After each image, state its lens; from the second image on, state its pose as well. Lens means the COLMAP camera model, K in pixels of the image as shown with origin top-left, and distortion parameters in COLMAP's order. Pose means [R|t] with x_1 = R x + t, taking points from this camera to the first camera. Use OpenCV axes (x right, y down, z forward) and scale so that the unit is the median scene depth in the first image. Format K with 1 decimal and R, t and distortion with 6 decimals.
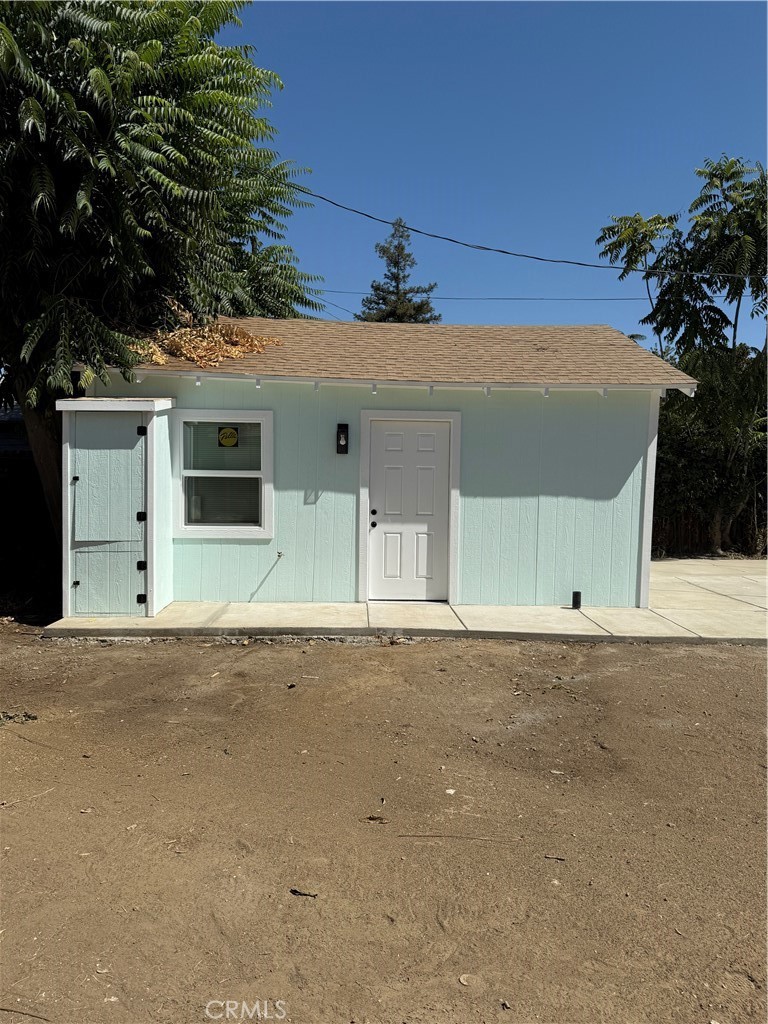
lens RADIAL K [[709.4, 0, 384.0], [0, 709.4, 512.0], [0, 0, 1]] dist [0.003526, 0.000531]
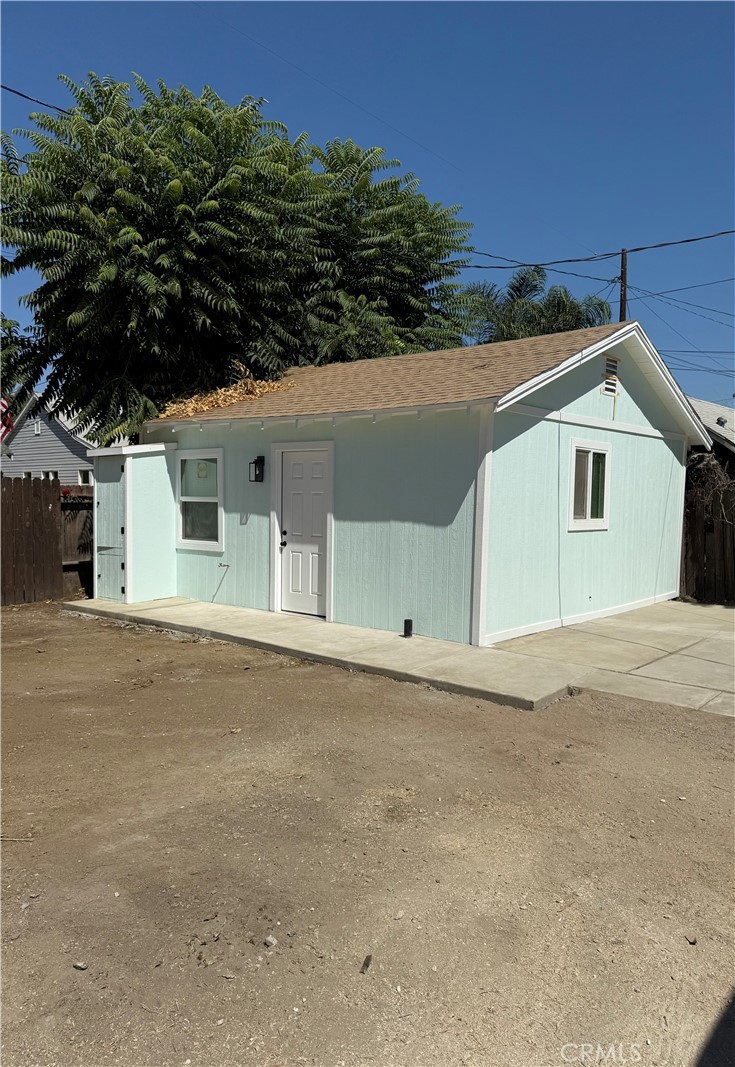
lens RADIAL K [[753.7, 0, 396.4], [0, 753.7, 530.1], [0, 0, 1]] dist [0.157311, -0.310886]
pose [[0.746370, 0.022944, -0.665136, 0.943500], [-0.034694, 0.999388, -0.004457, -0.005355], [0.664626, 0.026402, 0.746709, 0.215609]]
